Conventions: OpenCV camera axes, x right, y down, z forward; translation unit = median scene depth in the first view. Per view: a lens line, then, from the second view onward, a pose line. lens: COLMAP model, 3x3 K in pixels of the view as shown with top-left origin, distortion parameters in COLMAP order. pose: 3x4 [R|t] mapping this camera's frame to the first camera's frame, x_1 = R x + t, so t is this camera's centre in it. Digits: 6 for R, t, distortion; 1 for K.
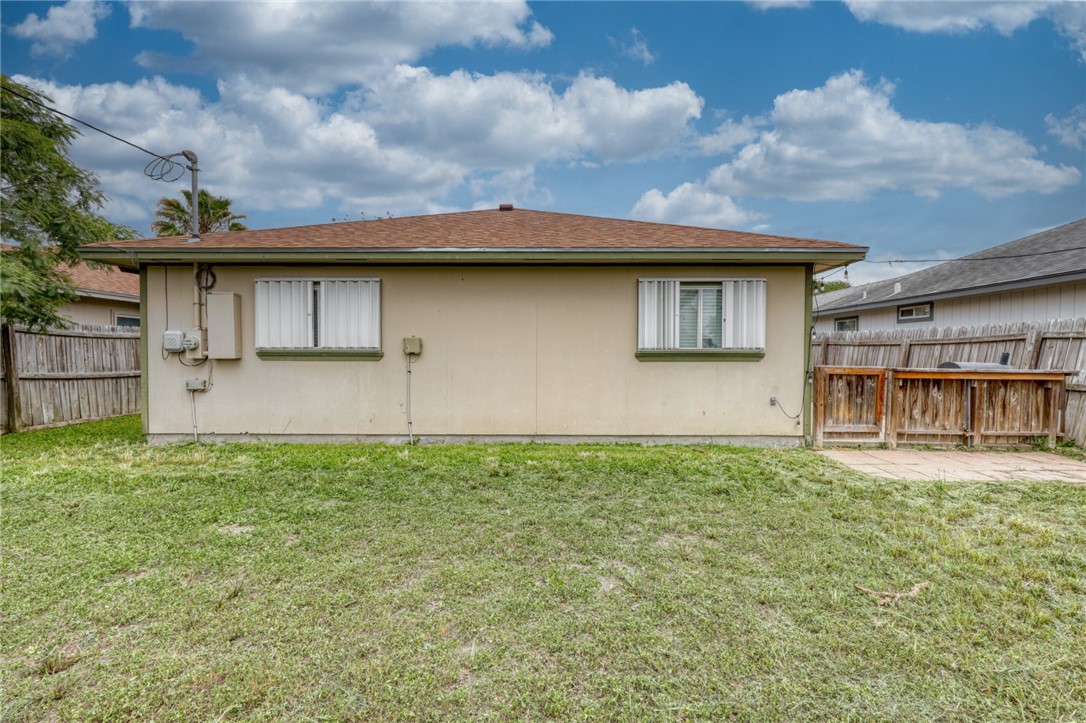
lens RADIAL K [[470.7, 0, 576.8], [0, 470.7, 367.3], [0, 0, 1]] dist [-0.002507, 0.000429]
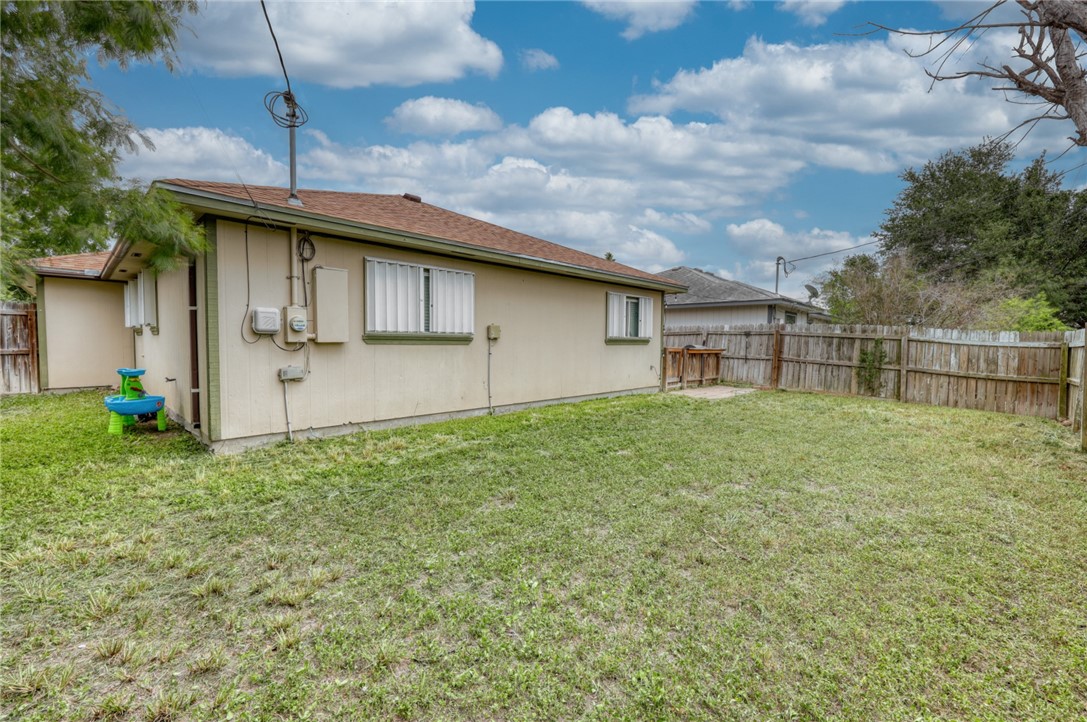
lens RADIAL K [[471.1, 0, 565.6], [0, 471.1, 353.8], [0, 0, 1]] dist [-0.002507, 0.000429]
pose [[0.656295, -0.015436, 0.754347, -1.131010], [0.008020, 0.999877, 0.013483, -0.004497], [-0.754462, -0.002799, 0.656338, 0.079643]]
